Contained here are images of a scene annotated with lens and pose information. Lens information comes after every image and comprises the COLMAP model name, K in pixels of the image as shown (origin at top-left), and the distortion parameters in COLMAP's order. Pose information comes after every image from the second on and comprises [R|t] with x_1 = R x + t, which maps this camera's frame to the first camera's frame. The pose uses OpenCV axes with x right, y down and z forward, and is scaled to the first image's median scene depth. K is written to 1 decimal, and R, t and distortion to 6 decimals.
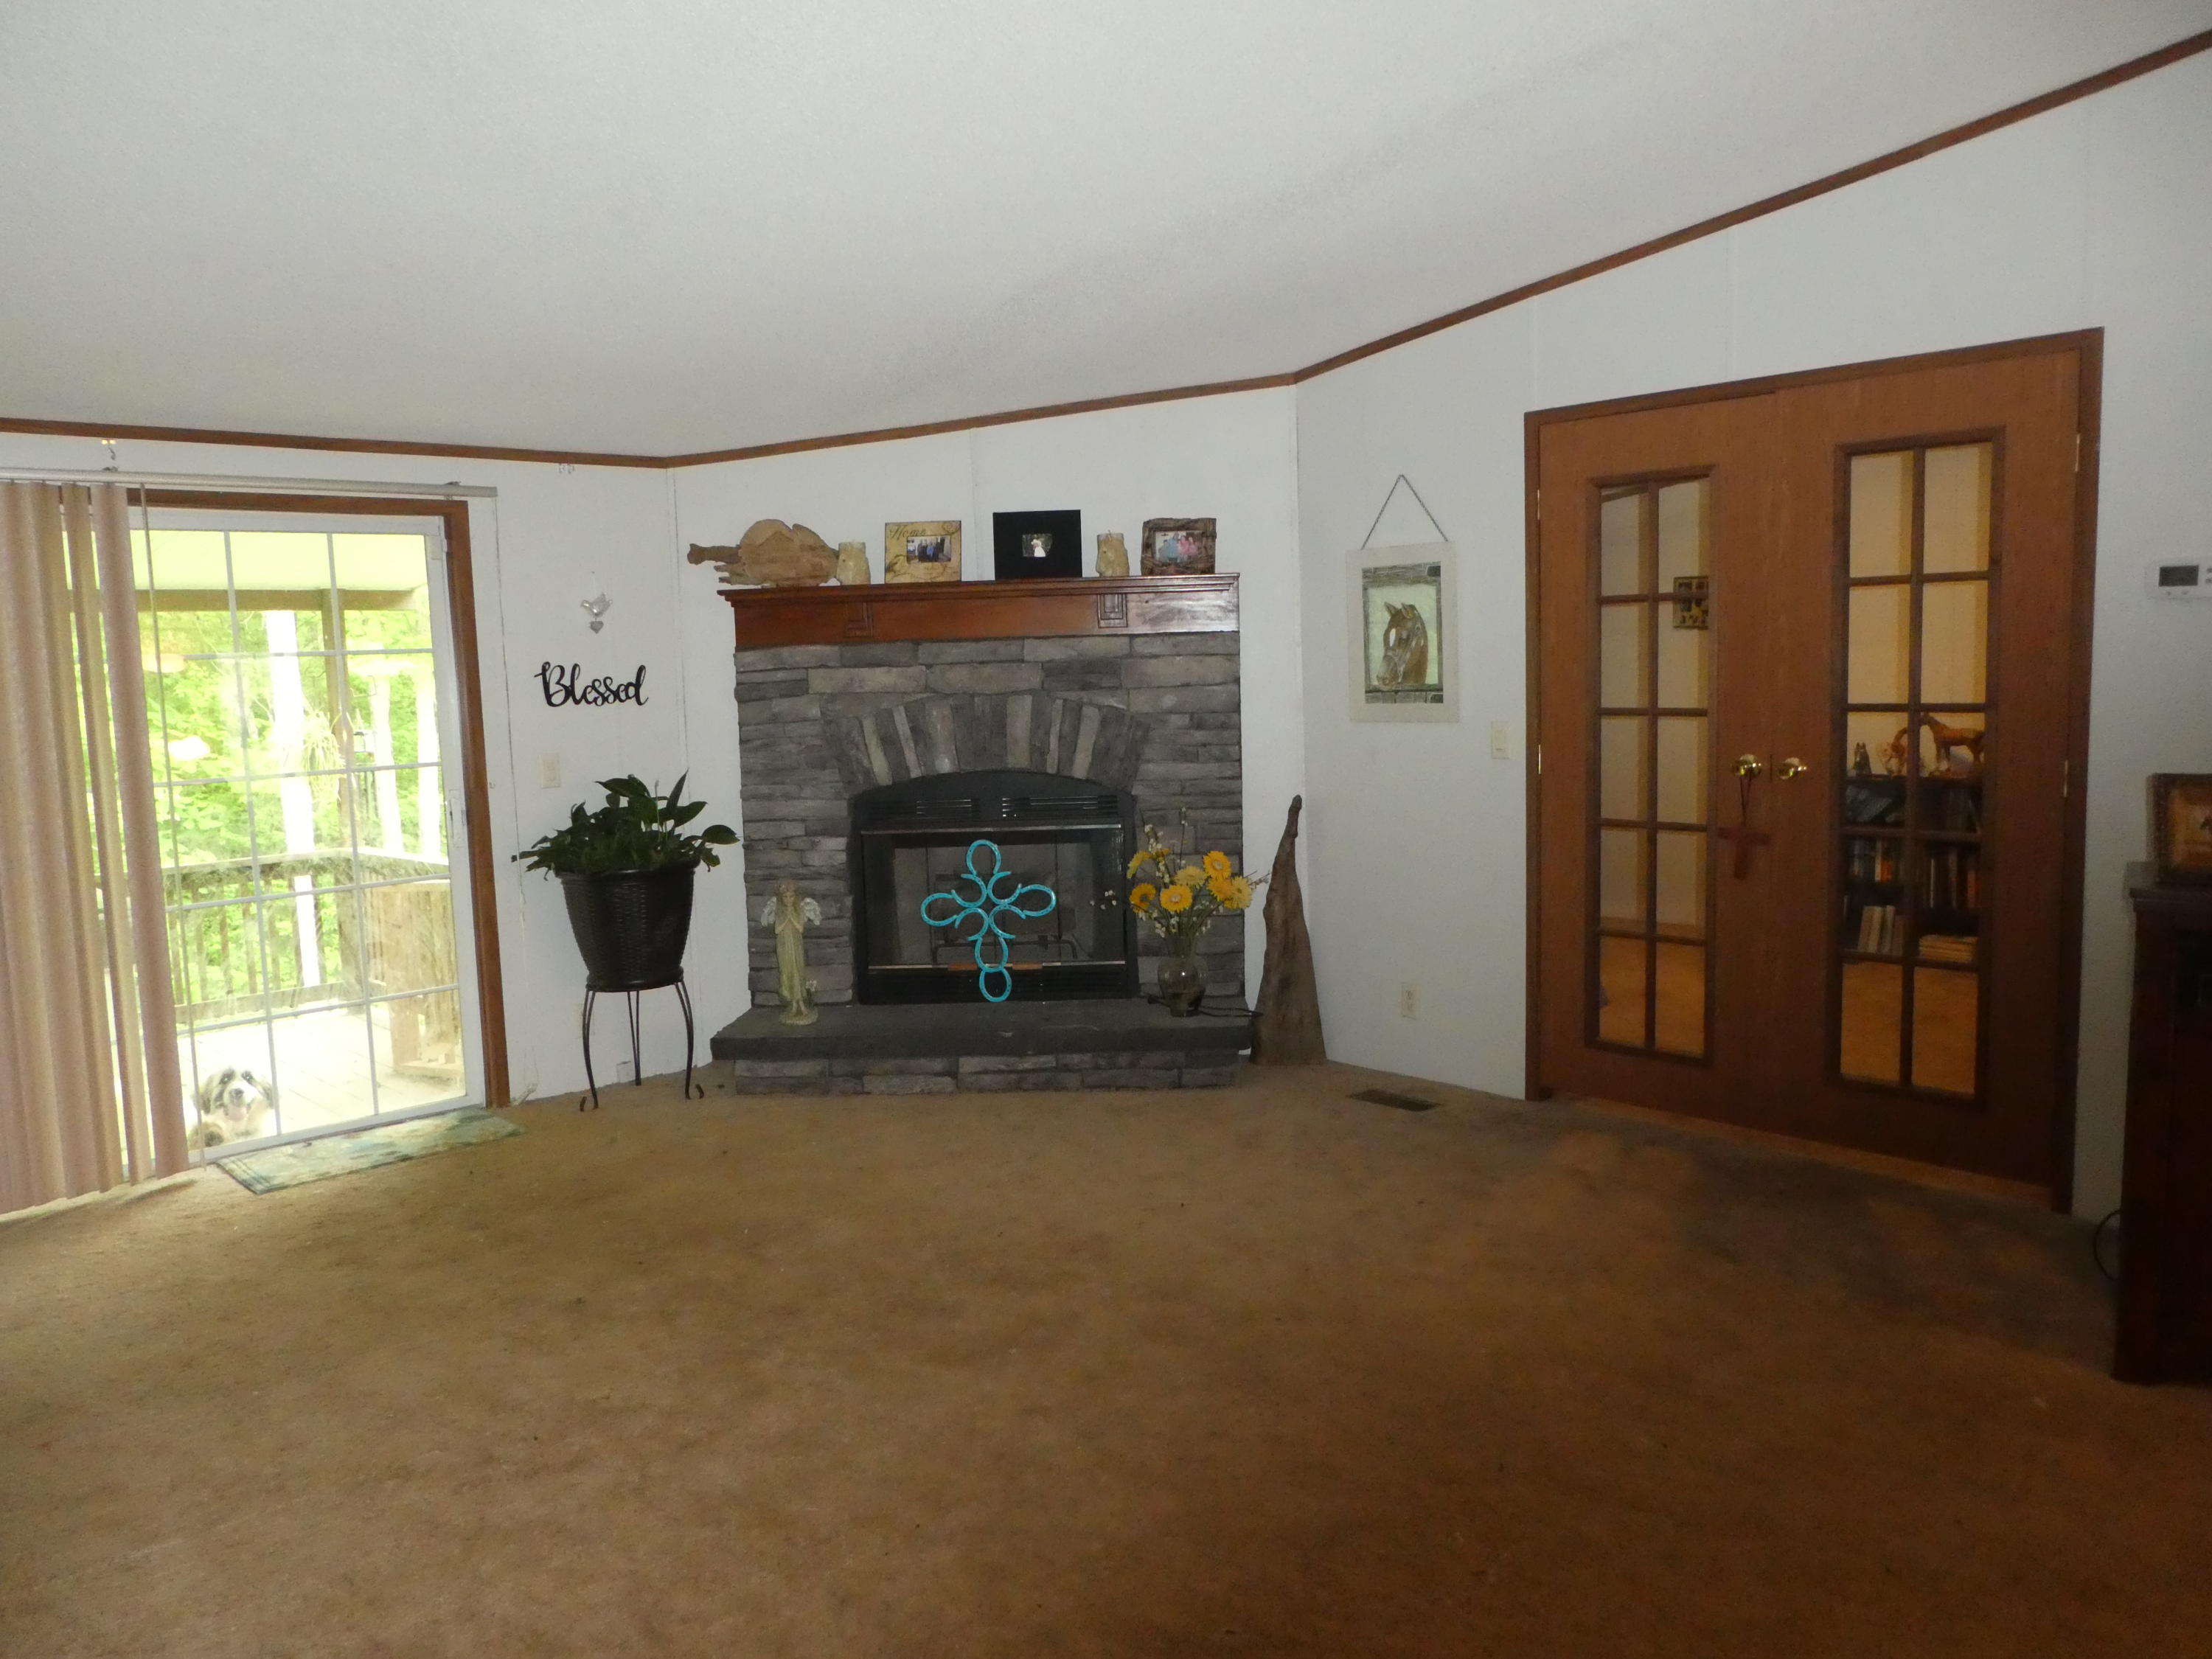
lens RADIAL K [[1569.8, 0, 1106.0], [0, 1569.8, 829.5], [0, 0, 1]] dist [-0.313567, -0.000287]
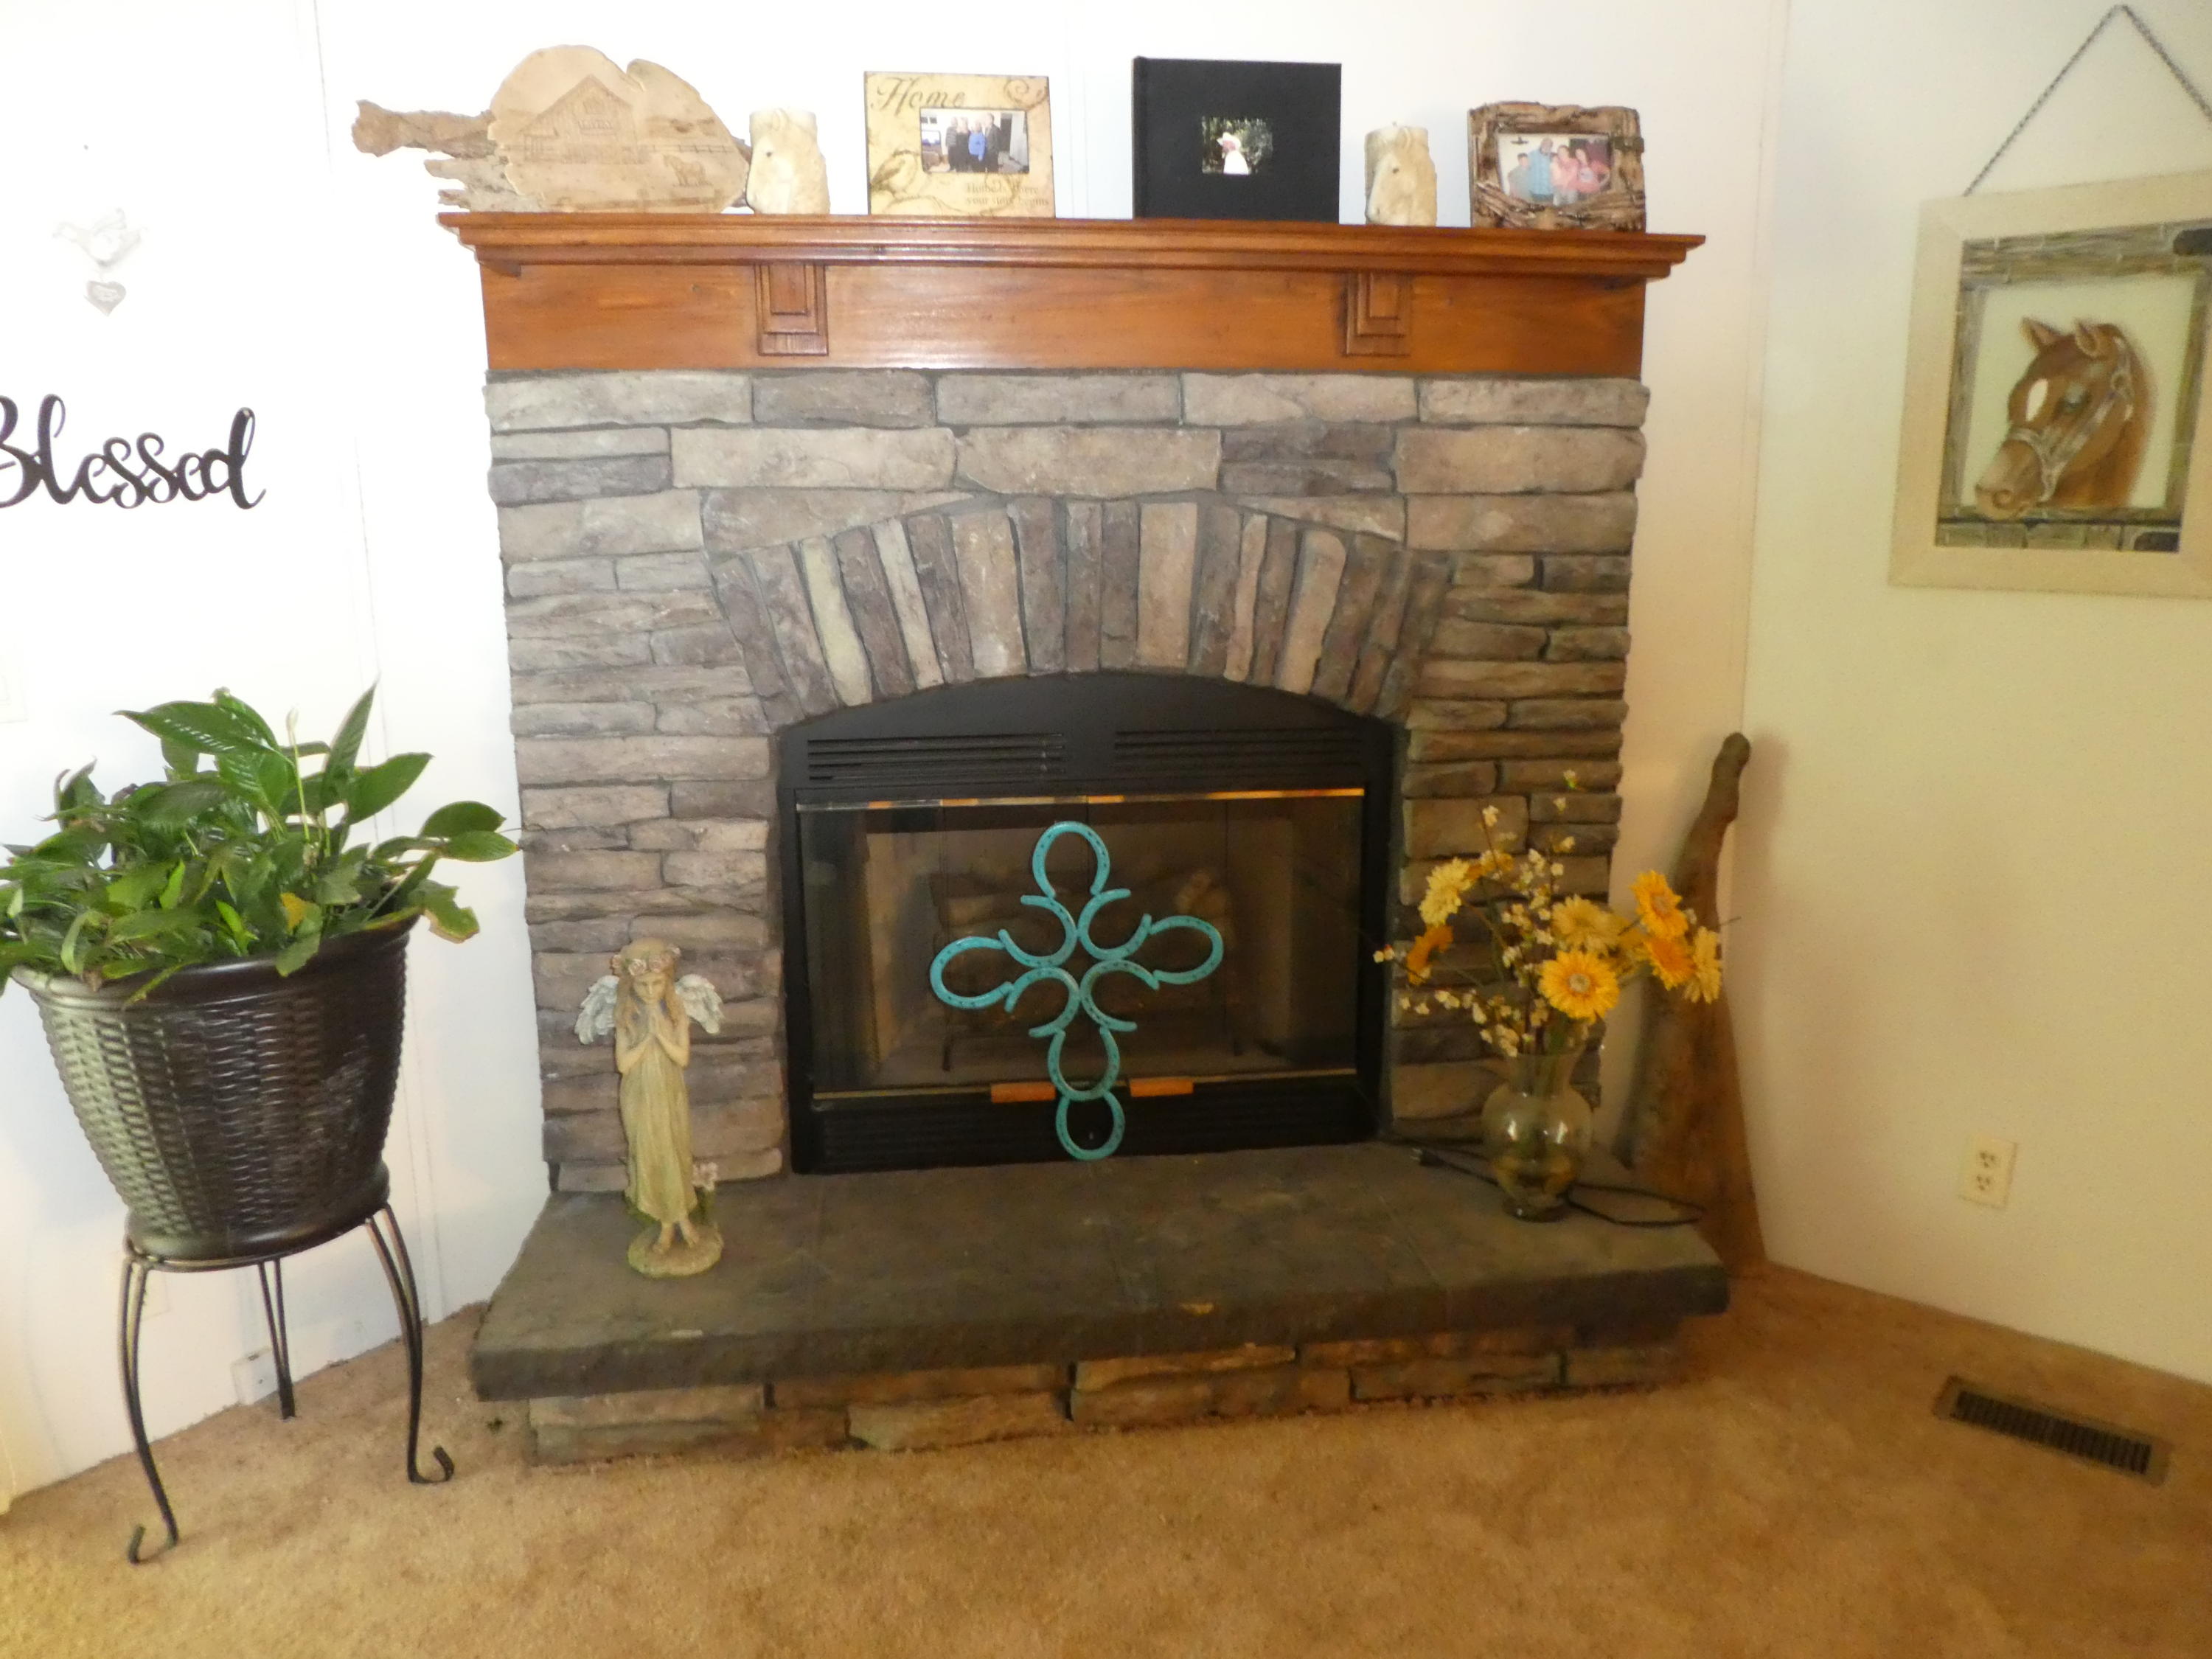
lens RADIAL K [[1660.2, 0, 1104.6], [0, 1660.2, 875.8], [0, 0, 1]] dist [-0.134814, 0.077321]
pose [[0.989008, -0.011101, 0.147444, -0.143726], [-0.008508, 0.991252, 0.131705, -0.042796], [-0.147617, -0.131512, 0.980262, 0.535018]]
